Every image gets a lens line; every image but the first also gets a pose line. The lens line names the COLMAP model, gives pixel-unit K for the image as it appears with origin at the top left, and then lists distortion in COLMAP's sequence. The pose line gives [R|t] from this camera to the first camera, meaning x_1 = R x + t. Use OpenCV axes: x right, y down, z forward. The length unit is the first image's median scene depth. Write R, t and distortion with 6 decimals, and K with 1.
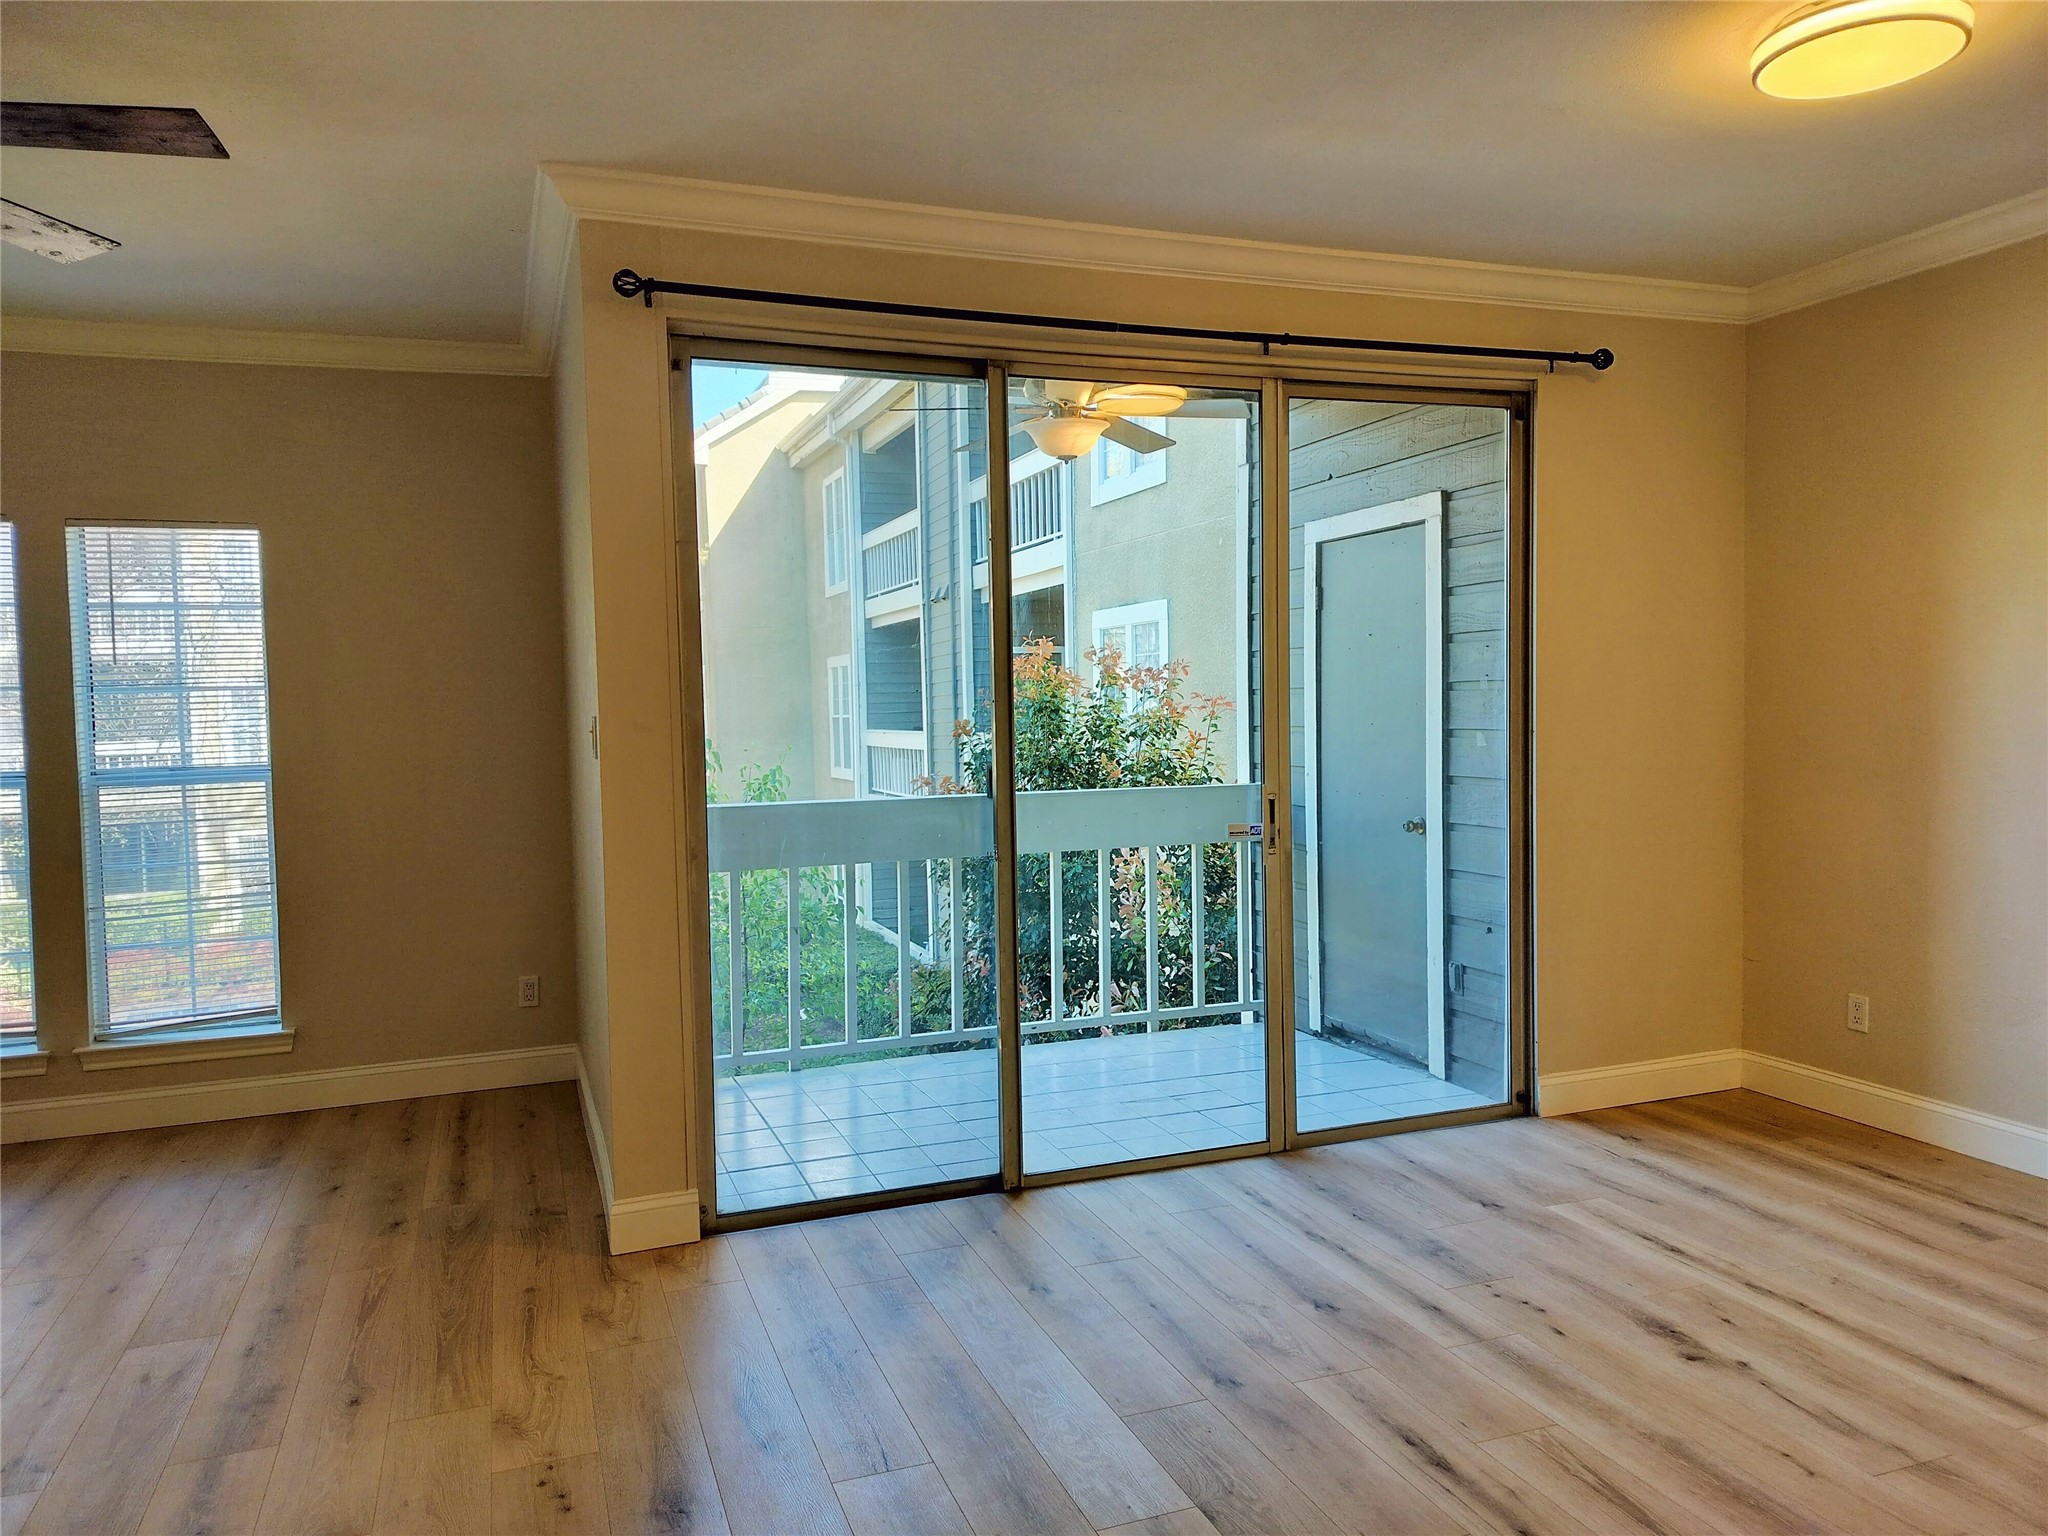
lens RADIAL K [[1425.6, 0, 1027.2], [0, 1425.6, 771.2], [0, 0, 1]] dist [0.074411, -0.092809]
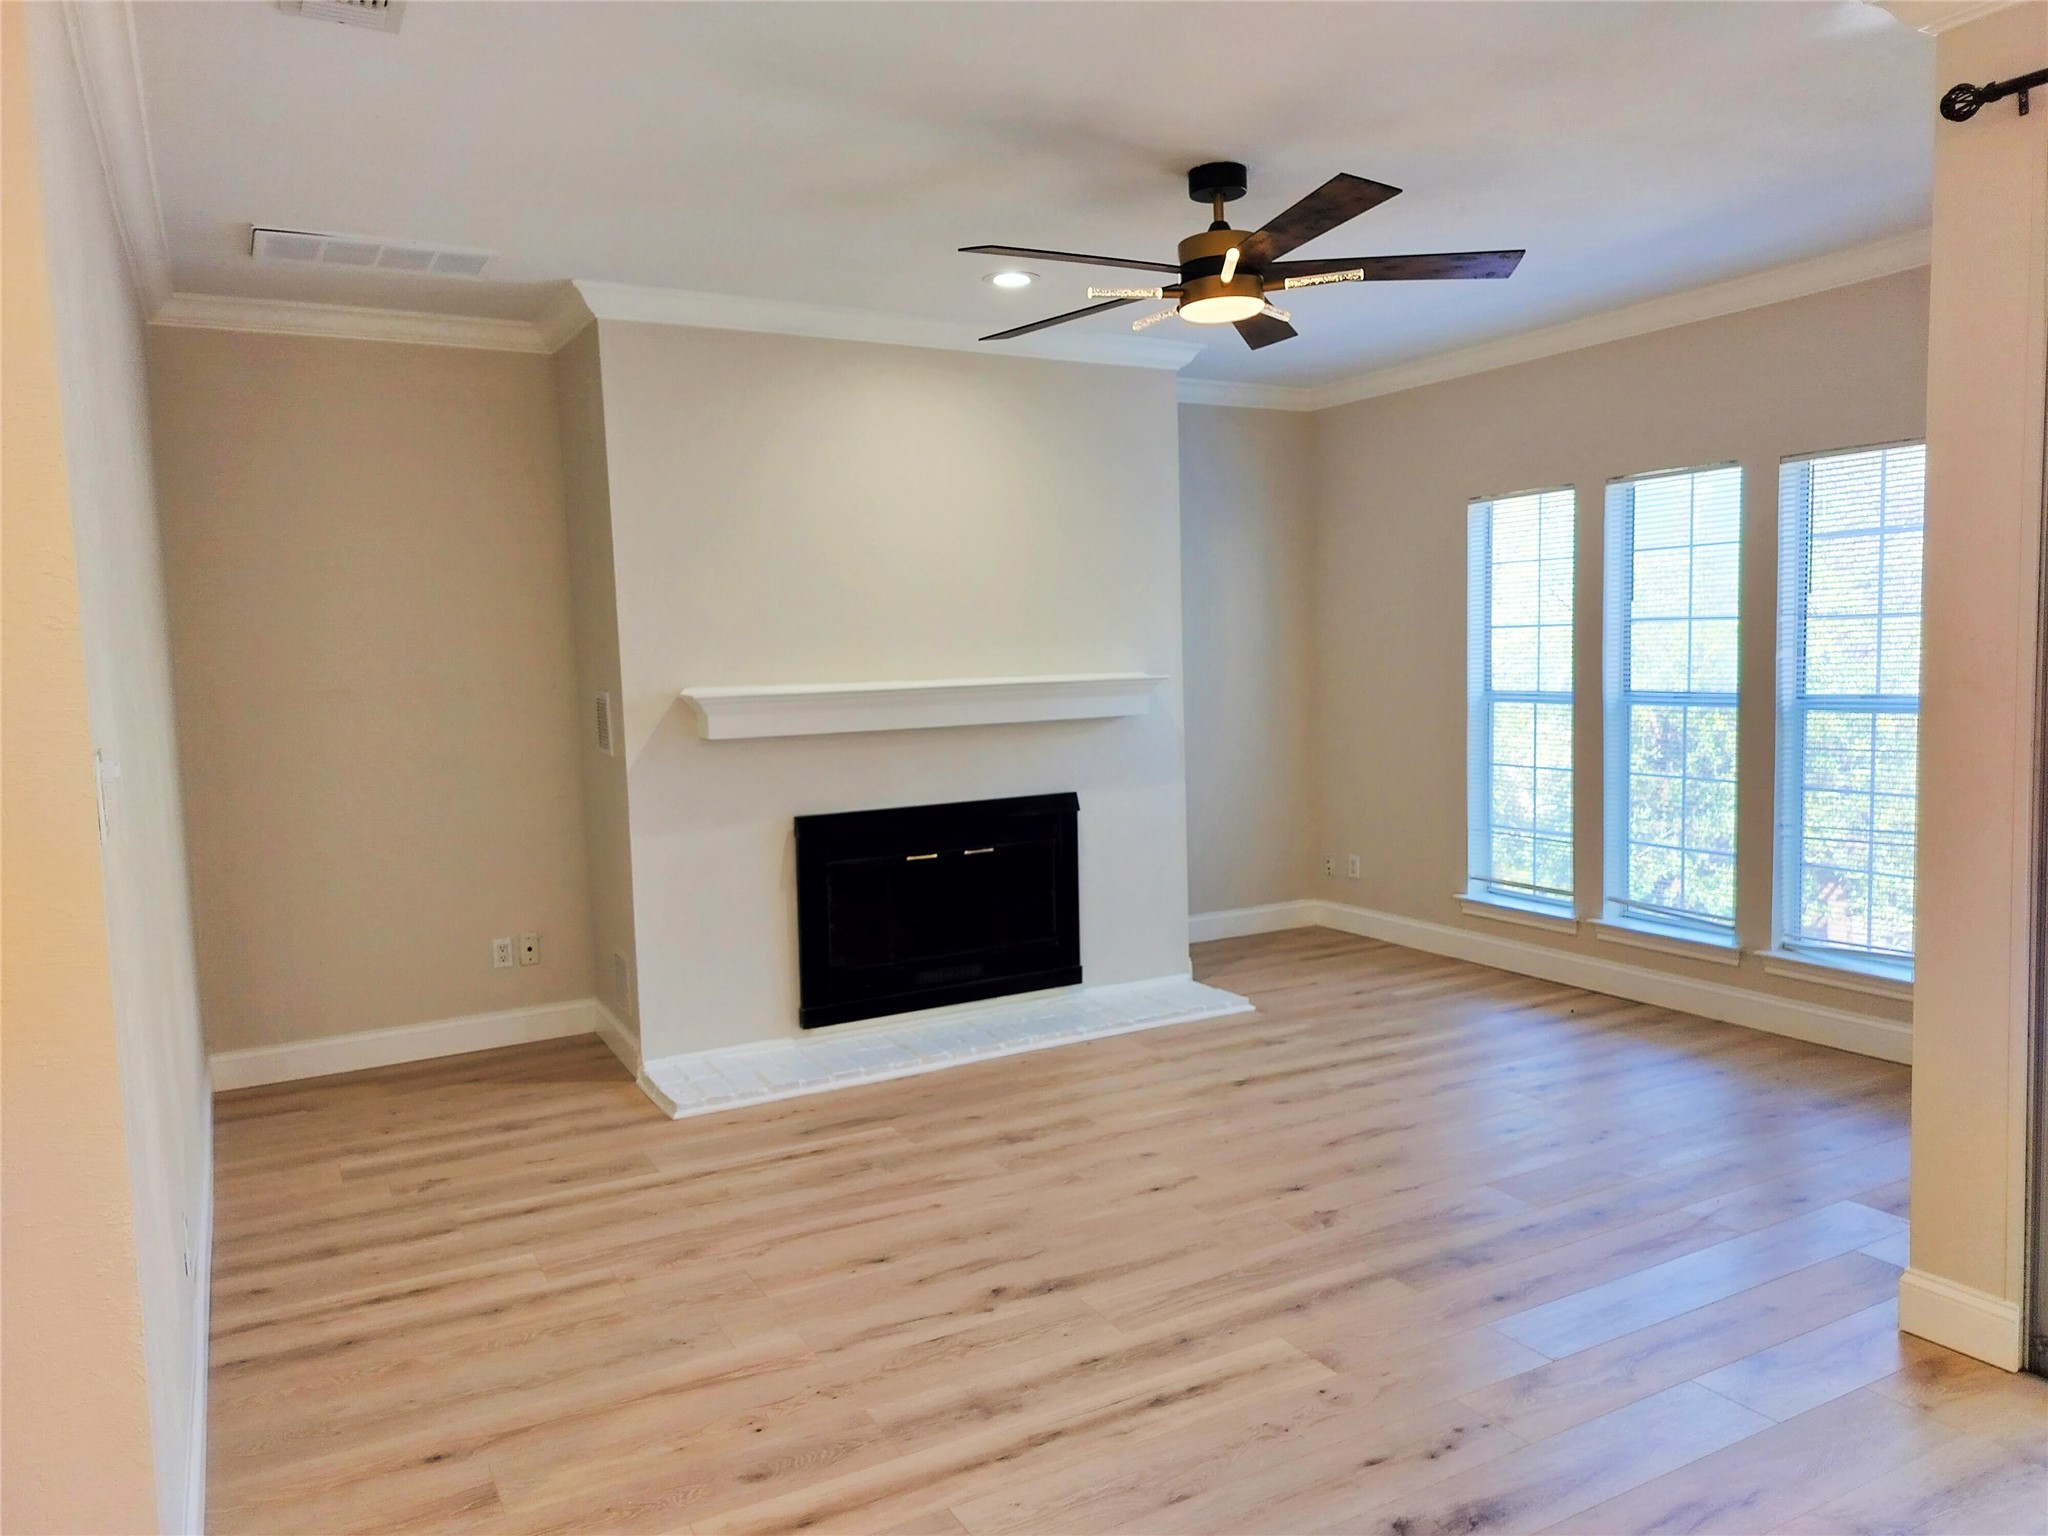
lens RADIAL K [[1434.1, 0, 1021.6], [0, 1434.1, 766.5], [0, 0, 1]] dist [0.079081, -0.079832]
pose [[0.144067, 0.099497, -0.984553, 0.355835], [-0.022256, 0.995007, 0.097297, -0.043403], [0.989318, 0.007895, 0.145562, 0.320207]]
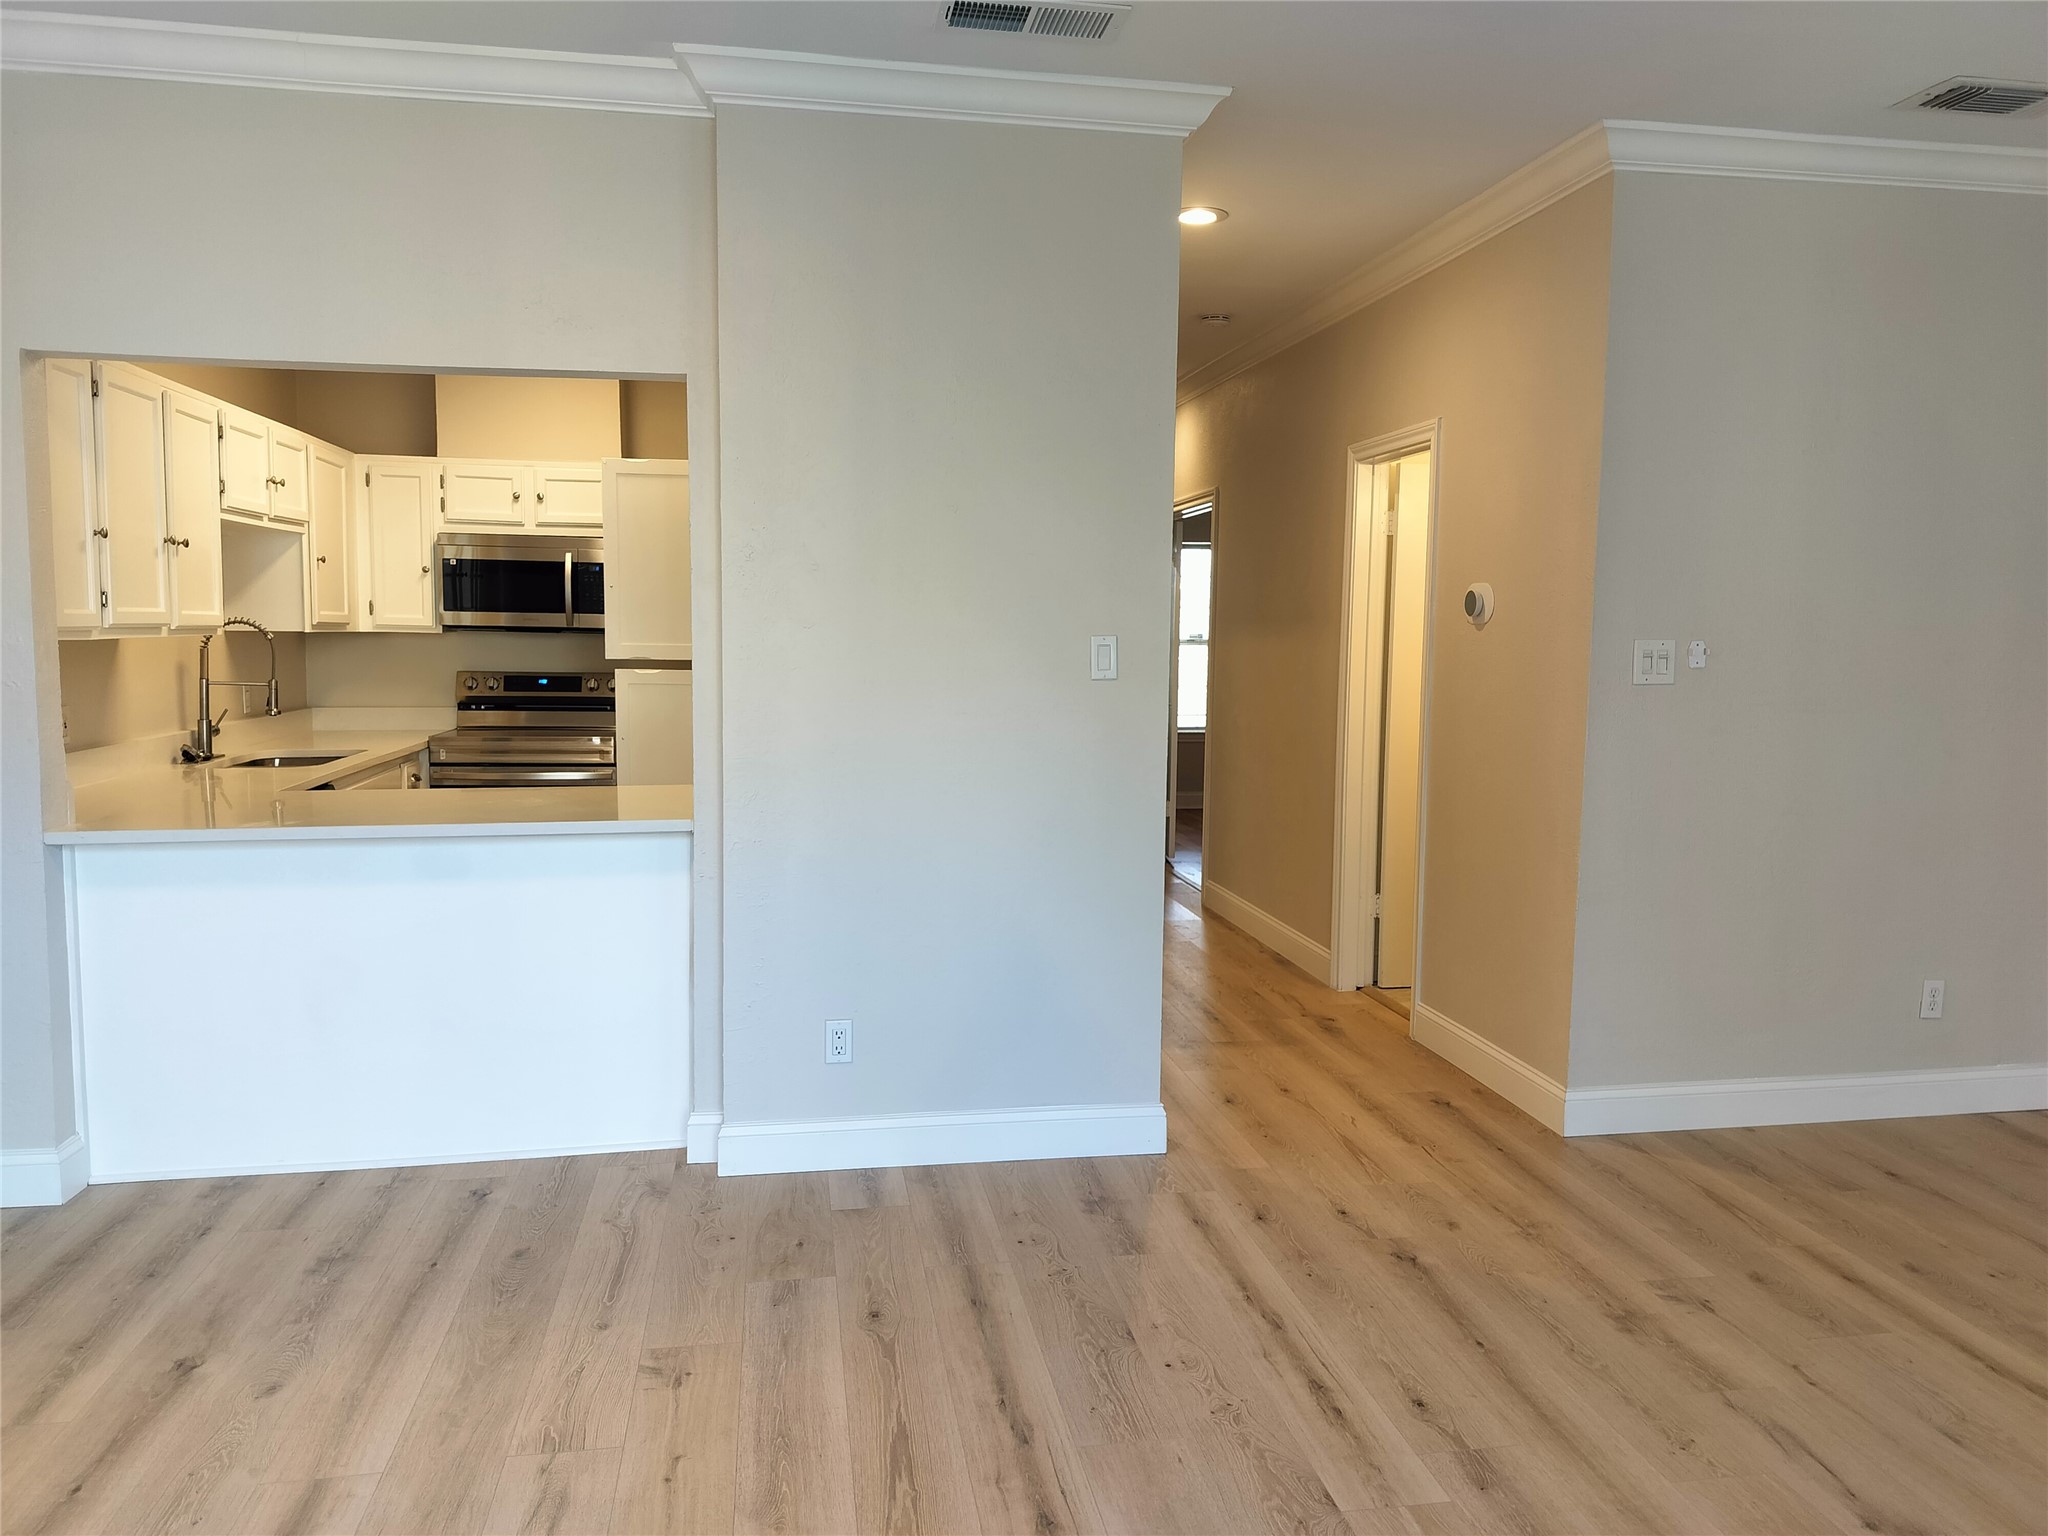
lens RADIAL K [[1443.5, 0, 1029.7], [0, 1443.5, 765.1], [0, 0, 1]] dist [0.064224, -0.080487]
pose [[-0.983764, -0.008926, 0.179244, 0.085854], [0.017352, 0.989353, 0.144500, -0.057358], [-0.178626, 0.145265, -0.973135, 1.068268]]
